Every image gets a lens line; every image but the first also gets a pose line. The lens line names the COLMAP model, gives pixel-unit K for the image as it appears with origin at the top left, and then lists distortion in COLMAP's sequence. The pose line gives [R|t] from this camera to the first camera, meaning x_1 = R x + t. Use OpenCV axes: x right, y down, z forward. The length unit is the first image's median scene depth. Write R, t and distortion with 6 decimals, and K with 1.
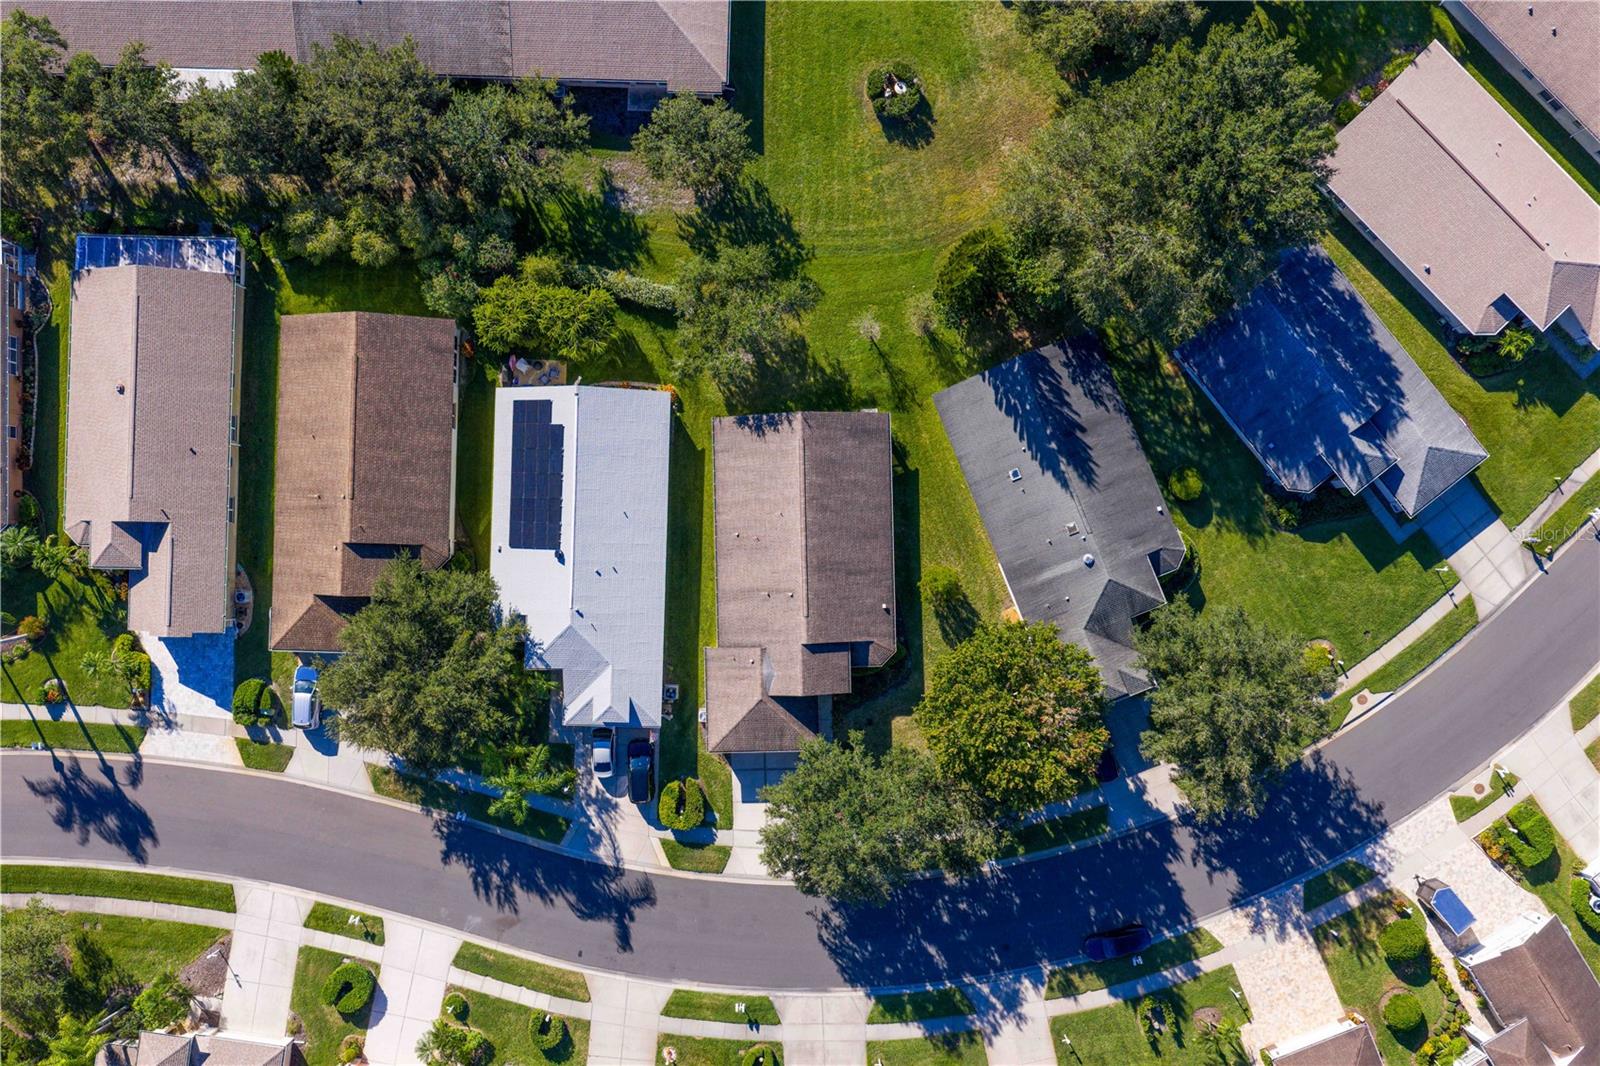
lens RADIAL K [[1328.5, 0, 801.6], [0, 1328.5, 532.7], [0, 0, 1]] dist [0.021525, -0.031606]
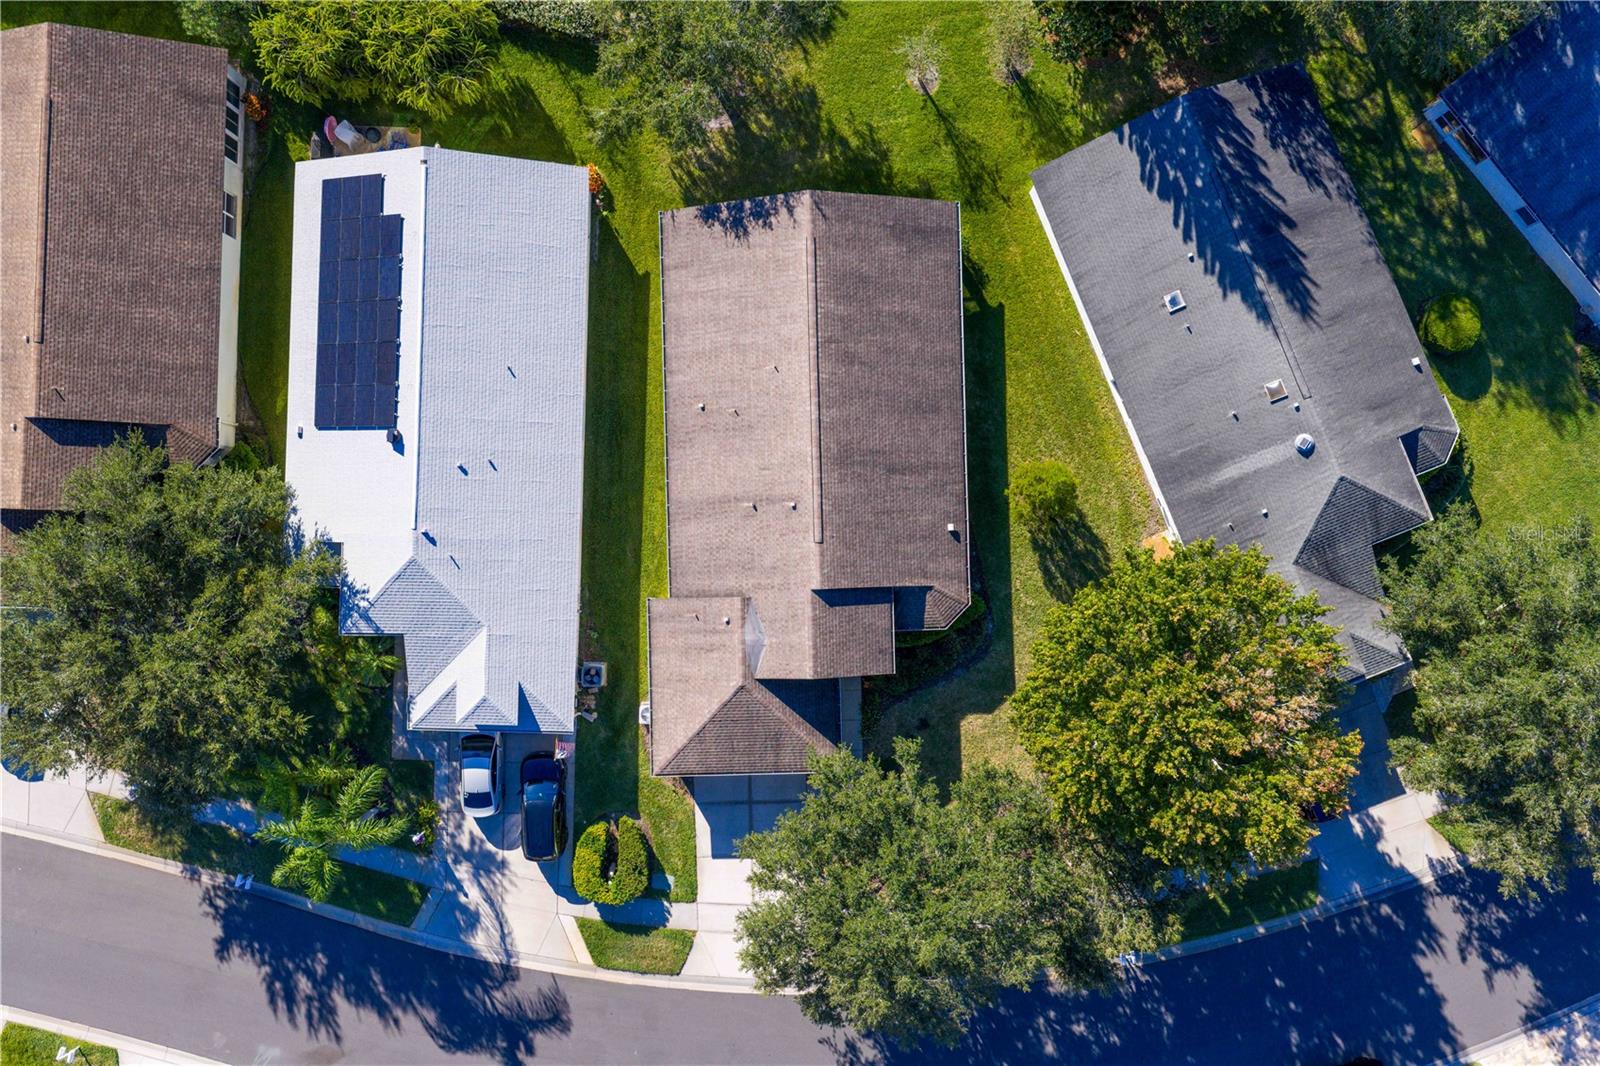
lens RADIAL K [[1328.5, 0, 805.7], [0, 1328.5, 536.9], [0, 0, 1]] dist [0.021525, -0.031606]
pose [[0.999993, -0.001635, 0.003362, -0.004210], [0.001637, 0.999998, -0.000712, 0.058964], [-0.003361, 0.000717, 0.999994, 0.402894]]
